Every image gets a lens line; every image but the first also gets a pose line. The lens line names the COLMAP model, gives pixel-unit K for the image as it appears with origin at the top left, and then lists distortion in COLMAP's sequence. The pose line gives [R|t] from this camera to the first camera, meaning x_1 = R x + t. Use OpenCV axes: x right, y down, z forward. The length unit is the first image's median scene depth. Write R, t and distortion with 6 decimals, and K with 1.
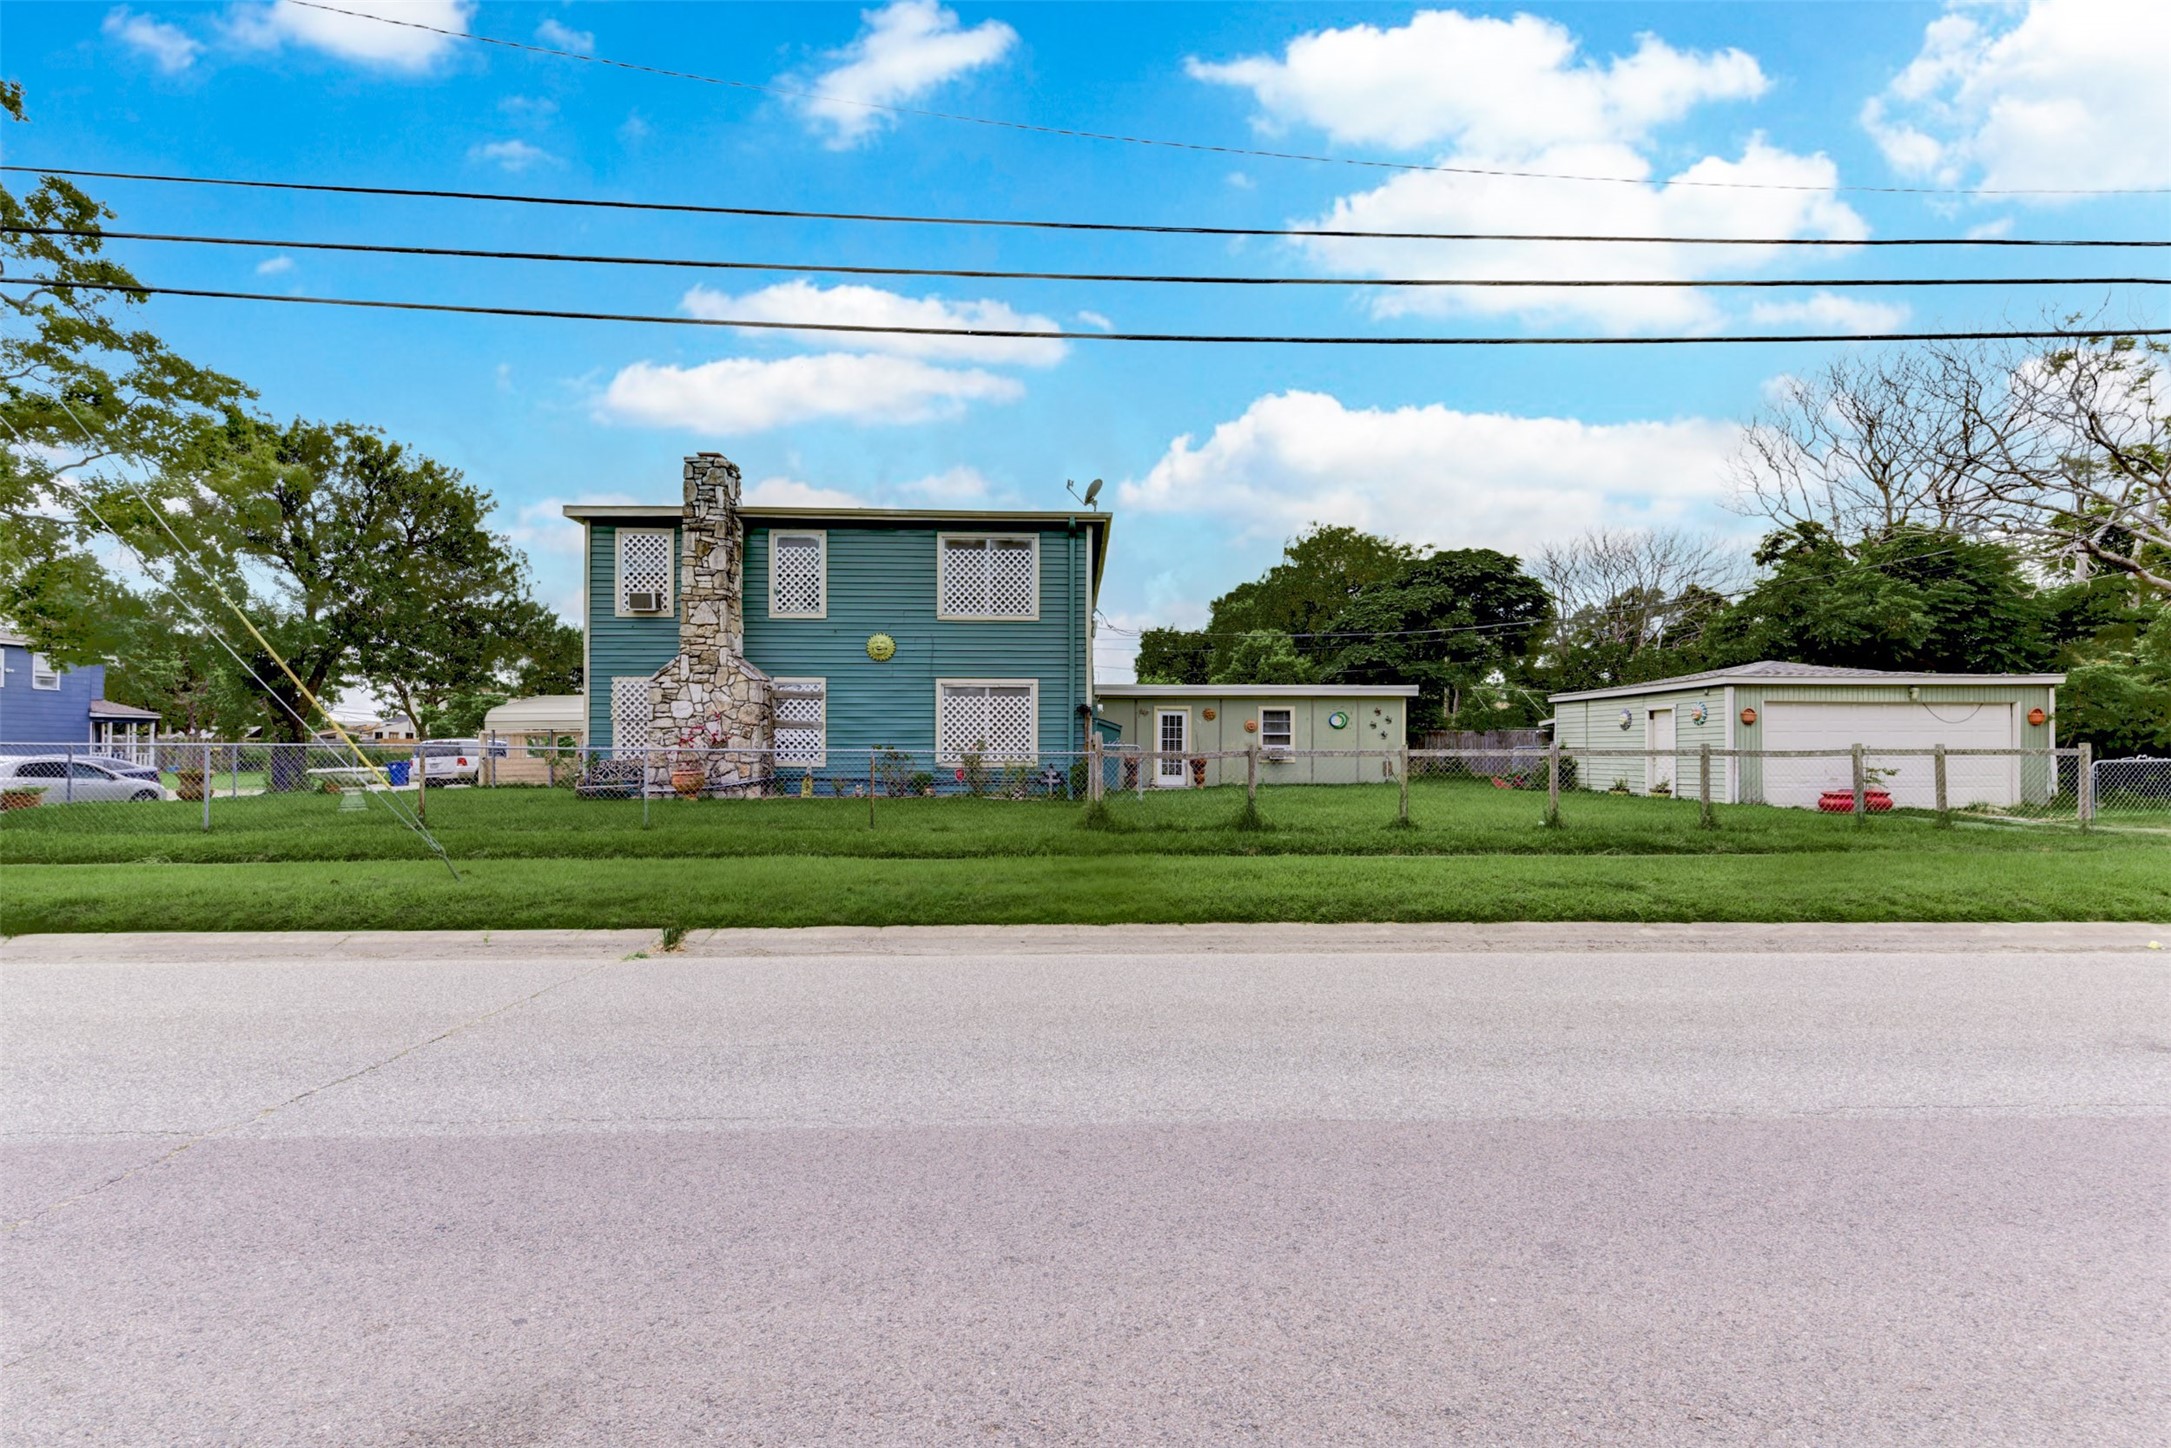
lens RADIAL K [[940.9, 0, 1092.2], [0, 940.9, 732.3], [0, 0, 1]] dist [0.015988, -0.000014]
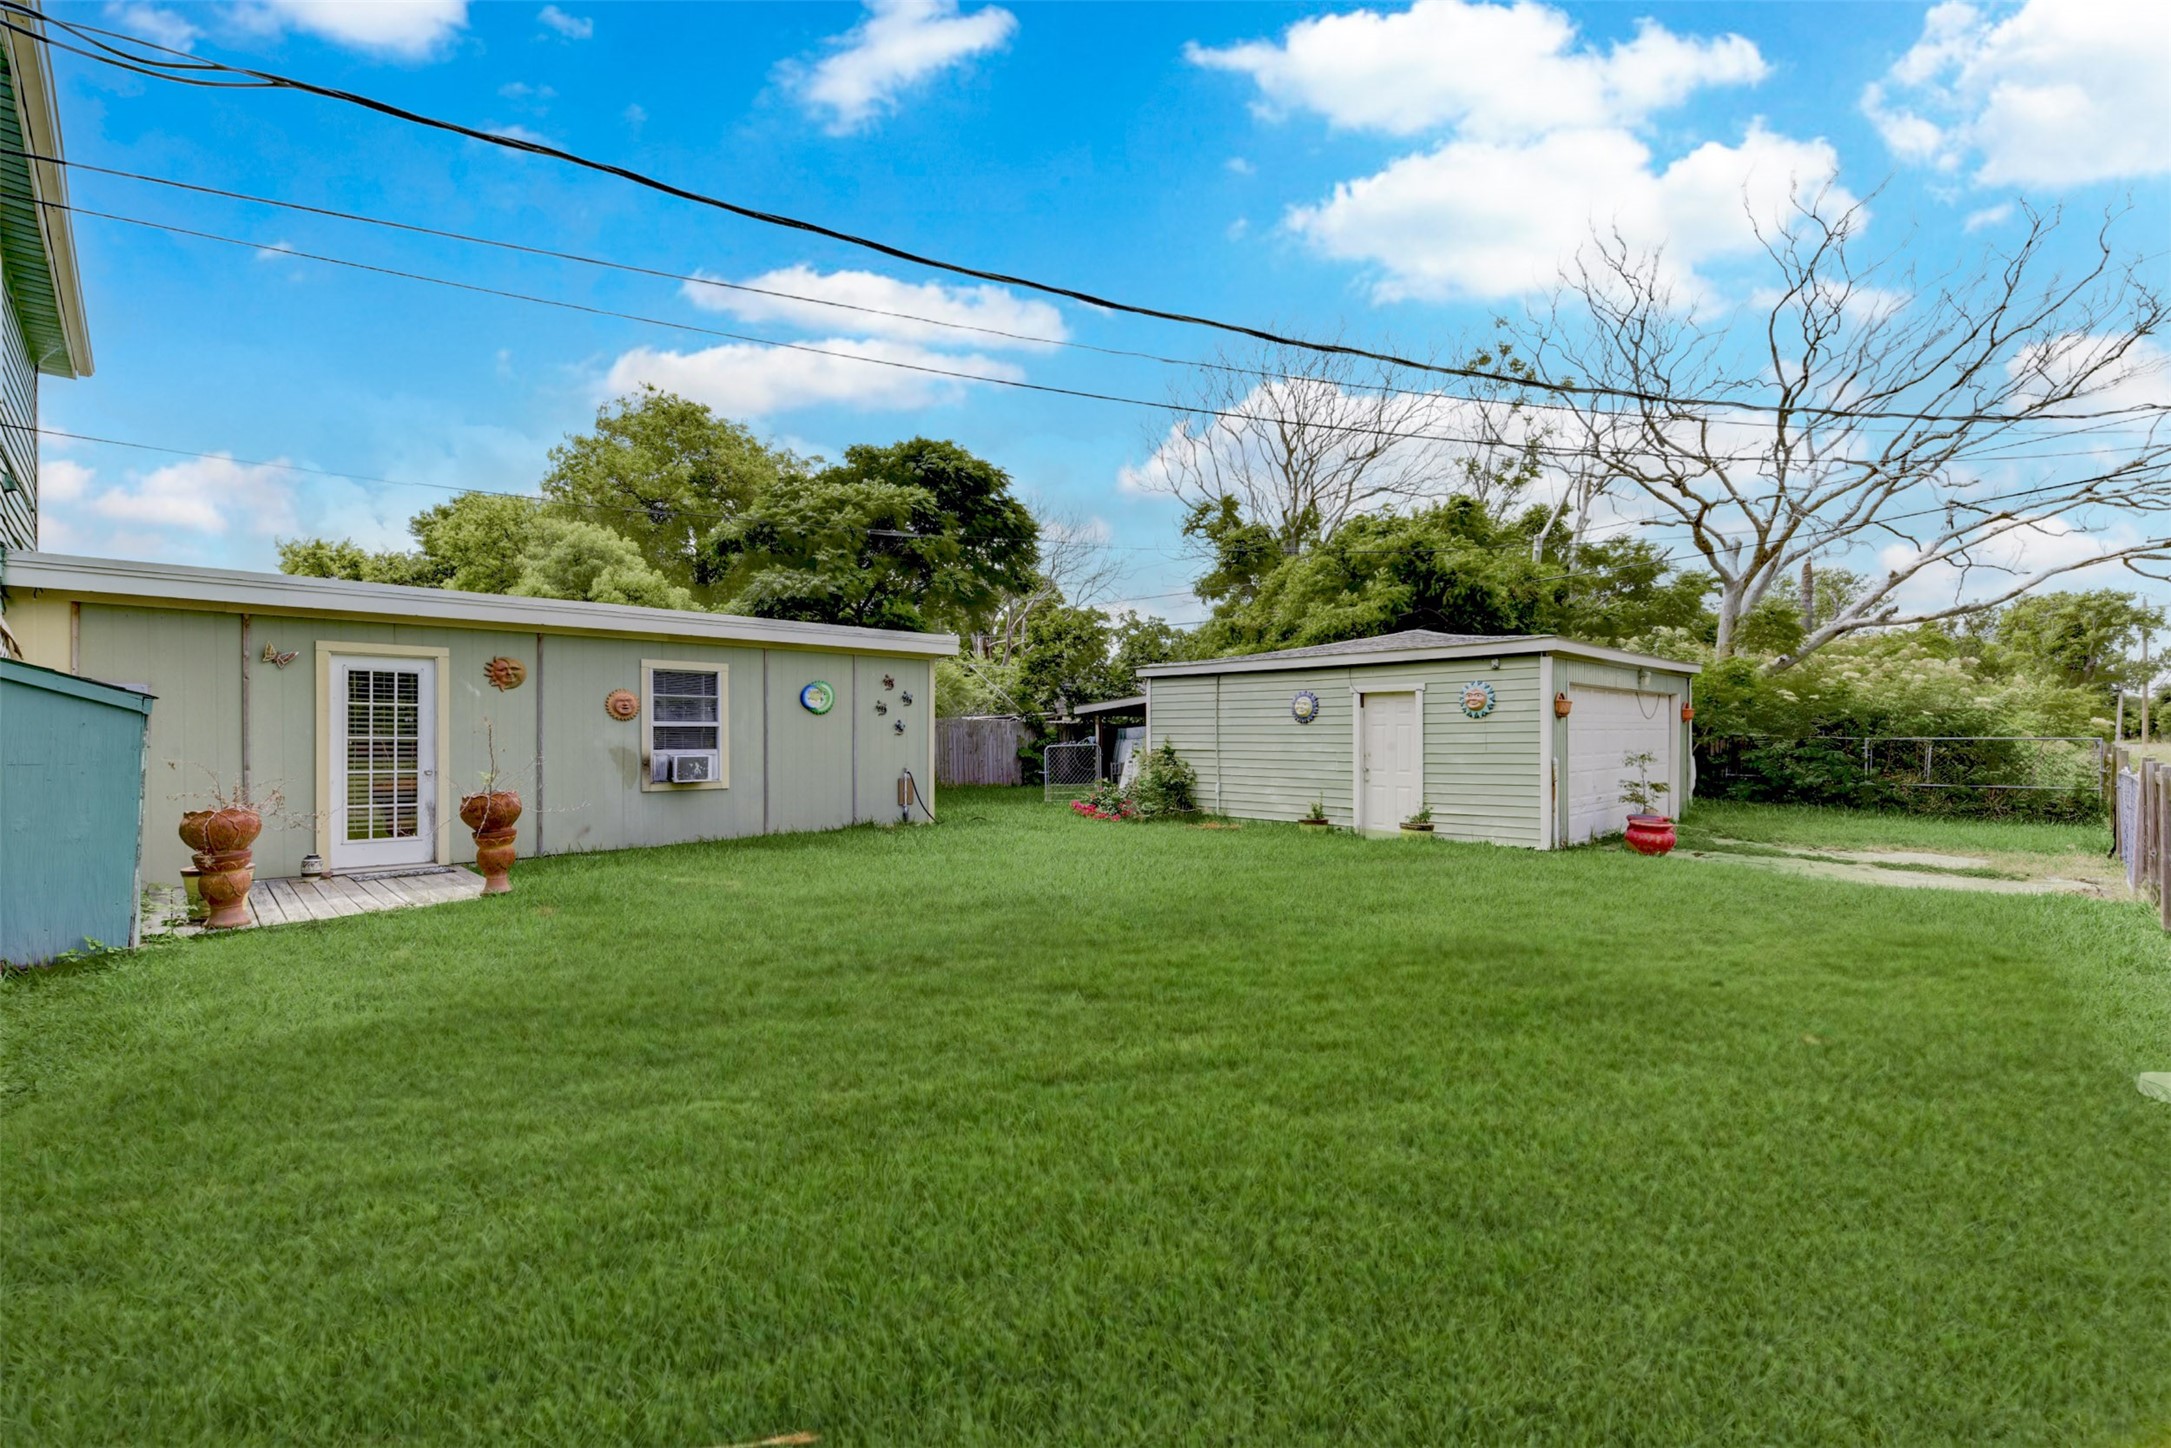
lens RADIAL K [[942.4, 0, 1084.3], [0, 942.4, 750.7], [0, 0, 1]] dist [0.015733, -0.000046]
pose [[0.745662, -0.012538, 0.666206, 0.042846], [-0.013447, 0.999336, 0.033859, -0.003396], [-0.666188, -0.034206, 0.744999, 0.554687]]
